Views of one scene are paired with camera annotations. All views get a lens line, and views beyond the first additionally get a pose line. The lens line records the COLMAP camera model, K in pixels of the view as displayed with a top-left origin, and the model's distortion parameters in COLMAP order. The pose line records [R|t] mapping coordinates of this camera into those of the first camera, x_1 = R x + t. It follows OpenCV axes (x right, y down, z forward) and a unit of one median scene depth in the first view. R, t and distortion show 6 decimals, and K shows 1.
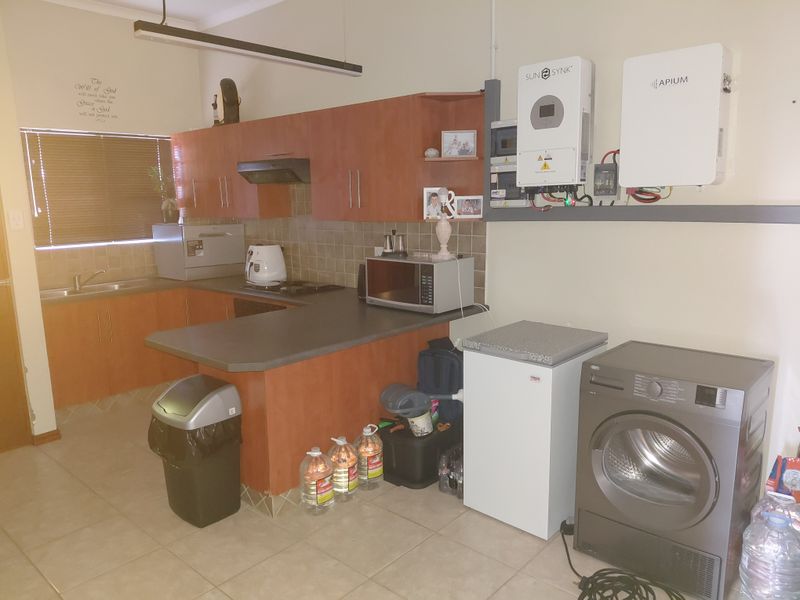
lens RADIAL K [[596.2, 0, 420.4], [0, 596.2, 303.2], [0, 0, 1]] dist [0.090010, -0.164719]
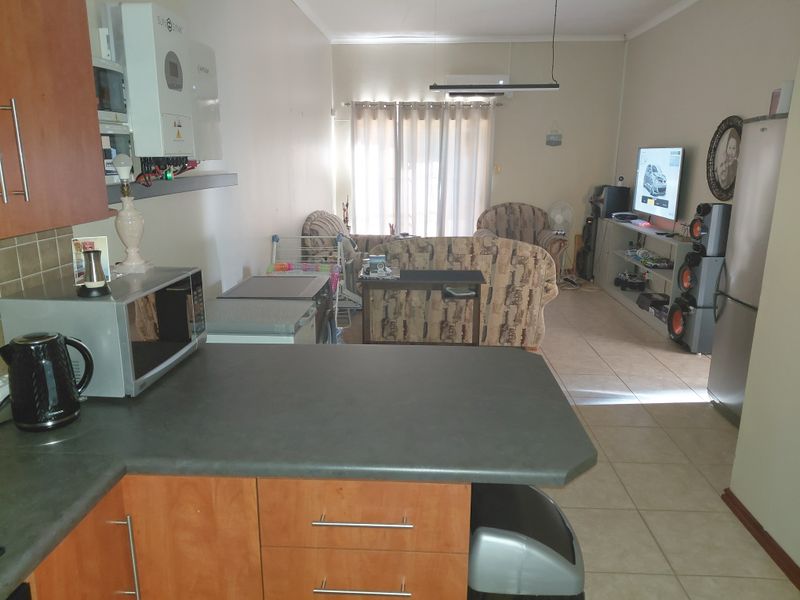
lens RADIAL K [[576.7, 0, 410.6], [0, 576.7, 300.8], [0, 0, 1]] dist [0.000396, 0.001394]
pose [[-0.630653, -0.168449, 0.757563, -0.462930], [0.147047, 0.932539, 0.329769, -0.155265], [-0.762006, 0.319367, -0.563339, 0.876552]]
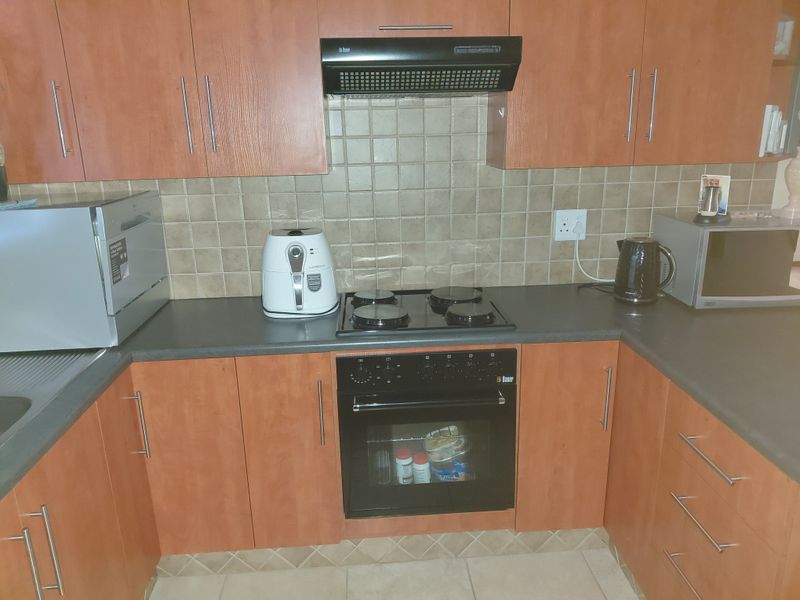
lens RADIAL K [[596.2, 0, 420.4], [0, 596.2, 303.2], [0, 0, 1]] dist [0.090010, -0.164719]
pose [[0.681730, -0.201107, 0.703421, -0.562816], [0.132583, 0.979518, 0.151549, -0.105651], [-0.719490, -0.010054, 0.694430, 0.646398]]
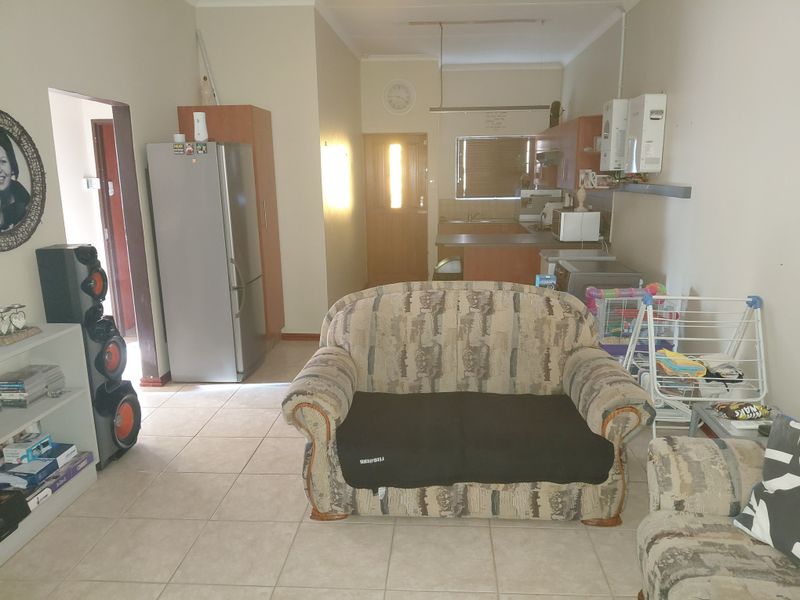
lens RADIAL K [[596.2, 0, 420.4], [0, 596.2, 303.2], [0, 0, 1]] dist [0.090010, -0.164719]
pose [[0.621679, 0.177572, -0.762879, 0.875089], [-0.138118, 0.983554, 0.116384, 0.037970], [0.770999, 0.033014, 0.635980, -0.356685]]
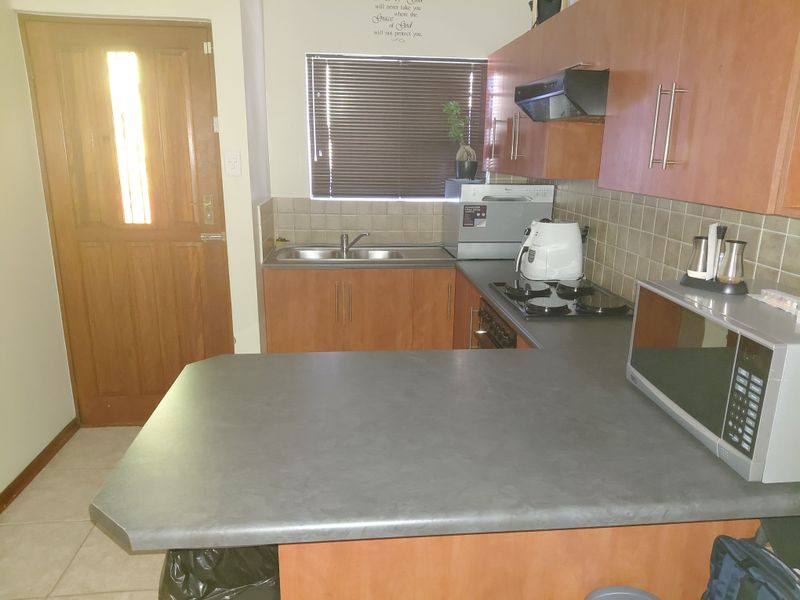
lens RADIAL K [[596.2, 0, 420.4], [0, 596.2, 303.2], [0, 0, 1]] dist [0.090010, -0.164719]
pose [[0.738465, 0.195126, -0.645442, 0.066498], [-0.145734, 0.980777, 0.129765, -0.077888], [0.658355, -0.001764, 0.752706, 0.450390]]
